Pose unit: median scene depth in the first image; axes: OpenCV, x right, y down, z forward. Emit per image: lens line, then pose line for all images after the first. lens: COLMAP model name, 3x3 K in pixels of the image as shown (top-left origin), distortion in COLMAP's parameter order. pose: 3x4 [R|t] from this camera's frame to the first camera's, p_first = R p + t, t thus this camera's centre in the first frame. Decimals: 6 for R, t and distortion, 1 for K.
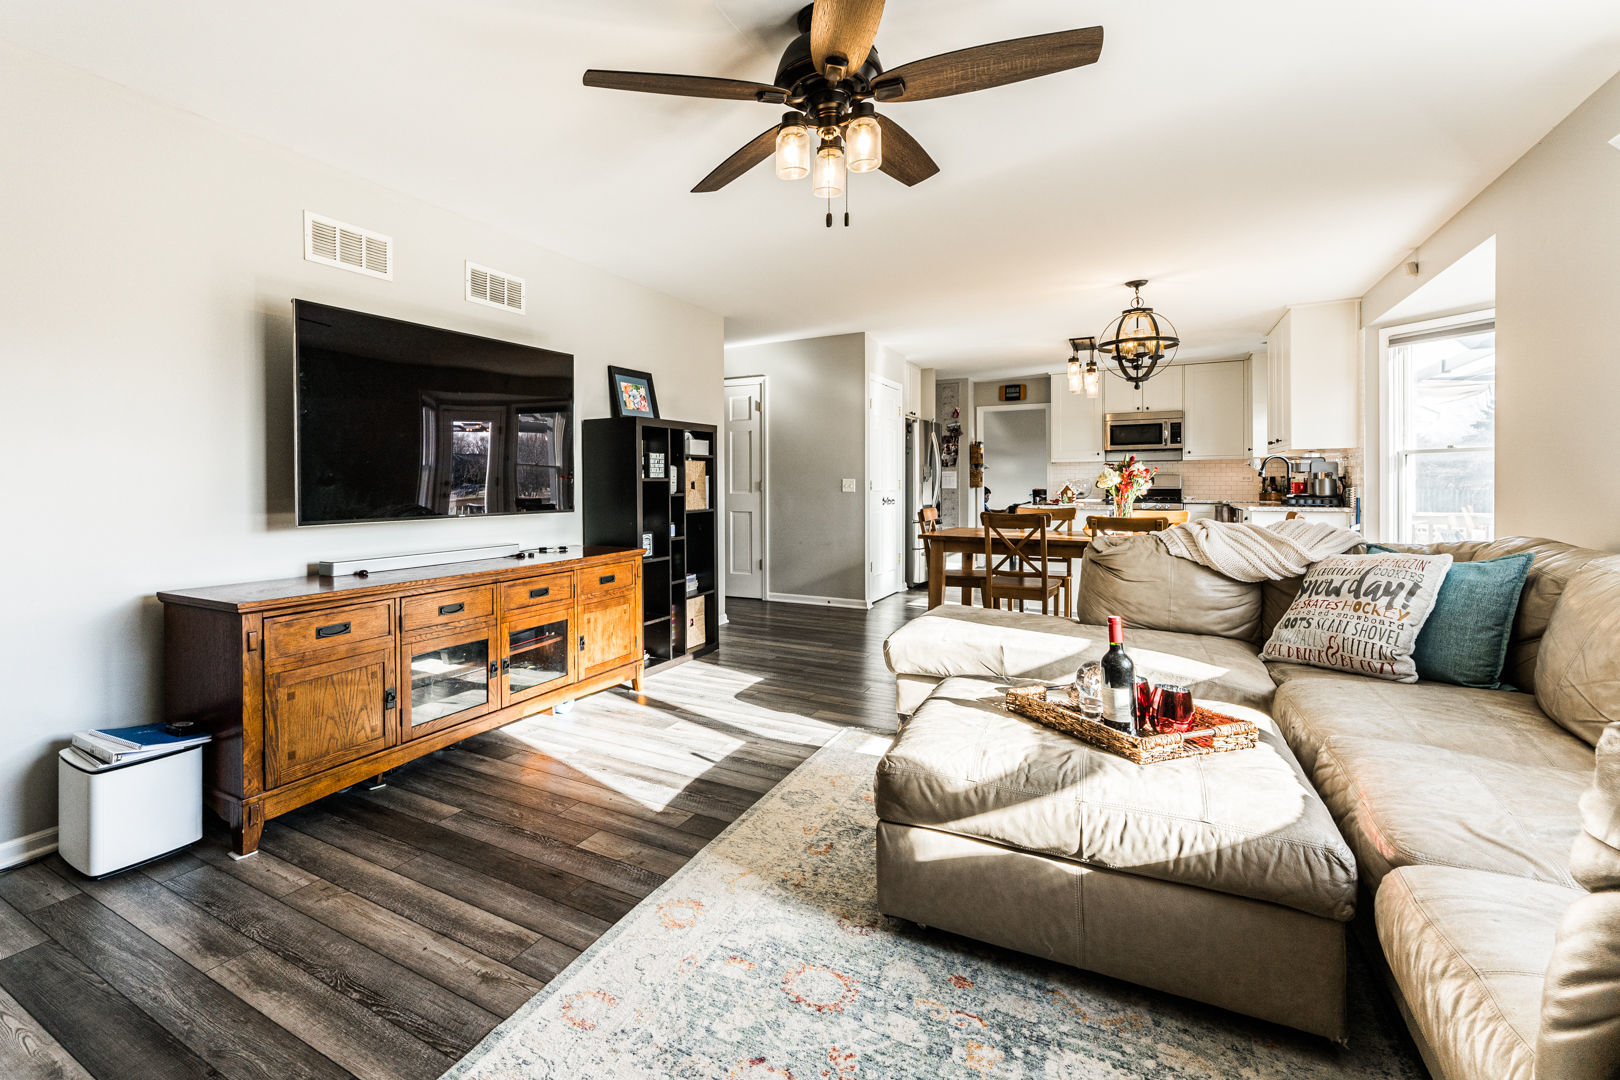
lens RADIAL K [[734.5, 0, 697.6], [0, 734.5, 484.3], [0, 0, 1]] dist [0.000608, 0.000025]
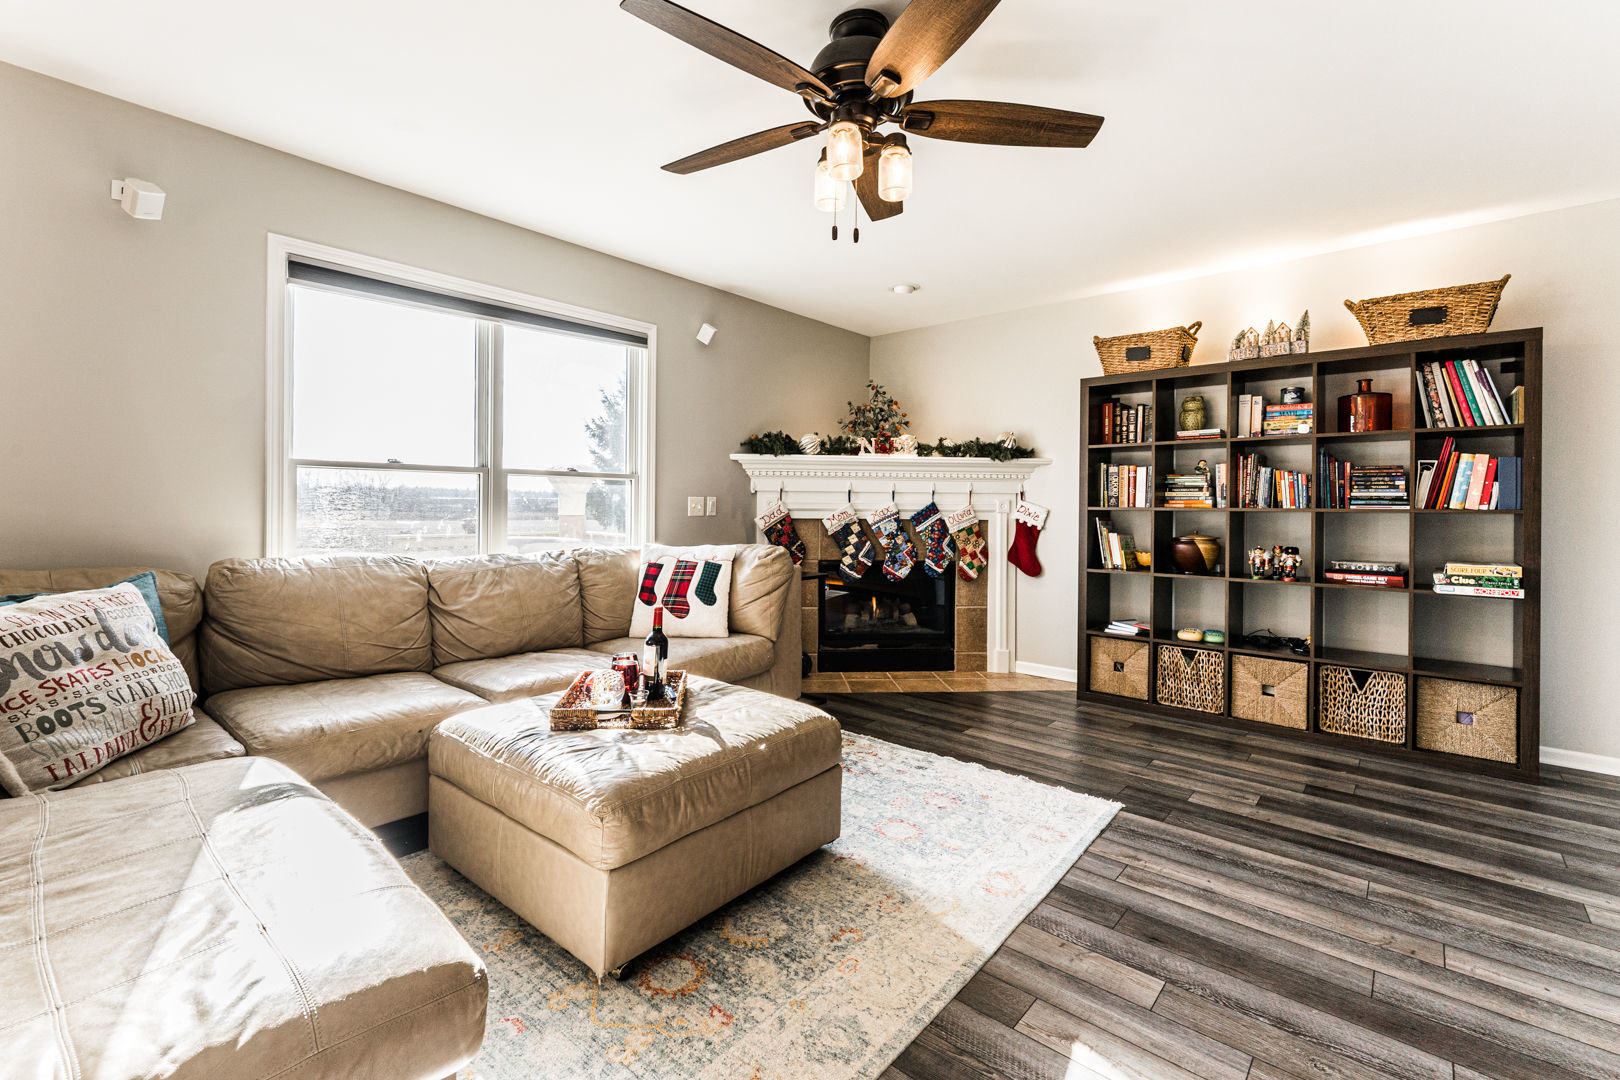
lens RADIAL K [[697.9, 0, 804.7], [0, 697.9, 510.7], [0, 0, 1]] dist [0.000224, 0.000031]
pose [[-0.985600, -0.004015, 0.169045, 0.074597], [-0.002818, 0.999969, 0.007324, 0.000323], [-0.169070, 0.006742, -0.985581, 1.622933]]
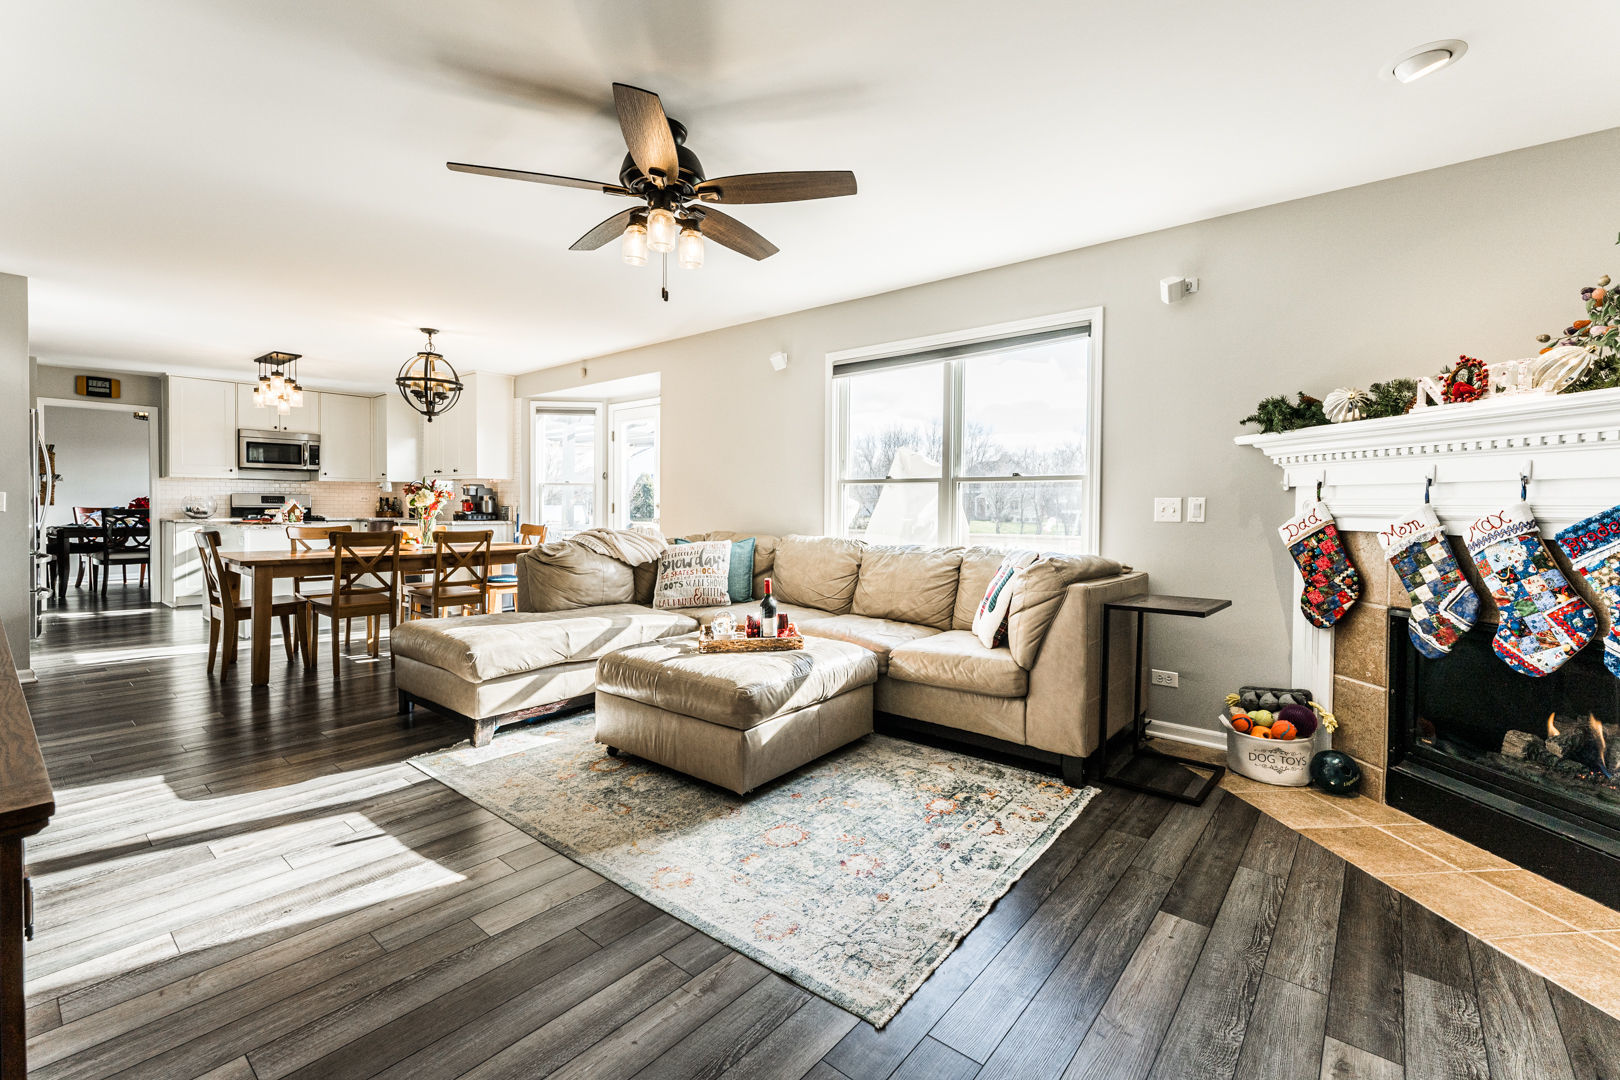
lens RADIAL K [[697.9, 0, 804.7], [0, 697.9, 510.7], [0, 0, 1]] dist [0.000224, 0.000031]
pose [[0.147216, -0.003051, 0.989100, -0.819506], [-0.007326, 0.999964, 0.004175, 0.004462], [-0.989077, -0.007861, 0.147188, 0.492228]]
